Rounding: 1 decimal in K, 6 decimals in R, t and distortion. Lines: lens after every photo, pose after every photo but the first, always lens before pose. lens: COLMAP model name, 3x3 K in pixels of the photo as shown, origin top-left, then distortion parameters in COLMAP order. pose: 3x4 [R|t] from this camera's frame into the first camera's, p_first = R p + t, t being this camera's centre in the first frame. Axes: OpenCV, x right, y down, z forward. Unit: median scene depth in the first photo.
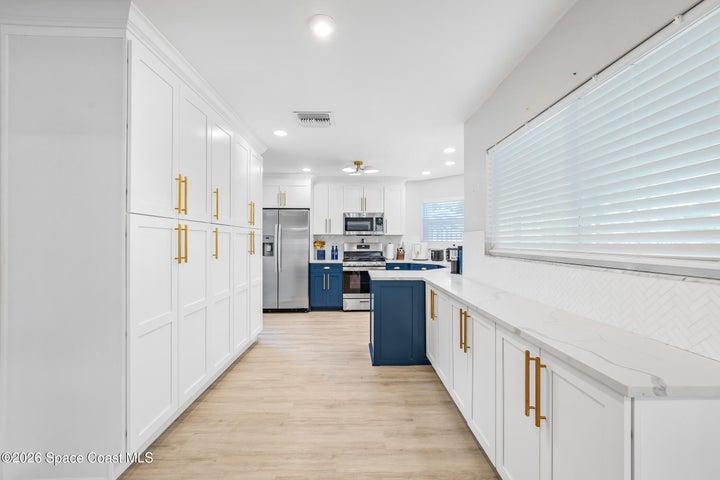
lens RADIAL K [[315.5, 0, 356.1], [0, 315.5, 241.1], [0, 0, 1]] dist [-0.006735, 0.001113]
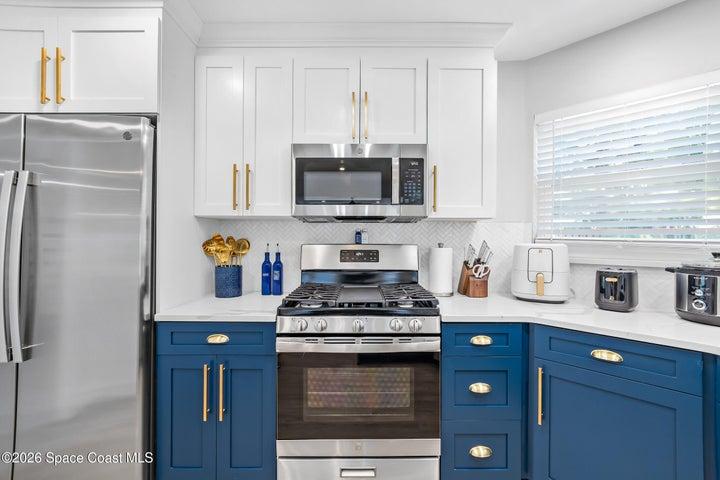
lens RADIAL K [[315.5, 0, 359.9], [0, 315.5, 237.6], [0, 0, 1]] dist [-0.006735, 0.001113]
pose [[0.999834, 0.003468, -0.017871, 0.029788], [-0.003480, 0.999994, -0.000624, -0.000544], [0.017869, 0.000687, 0.999840, 0.694826]]
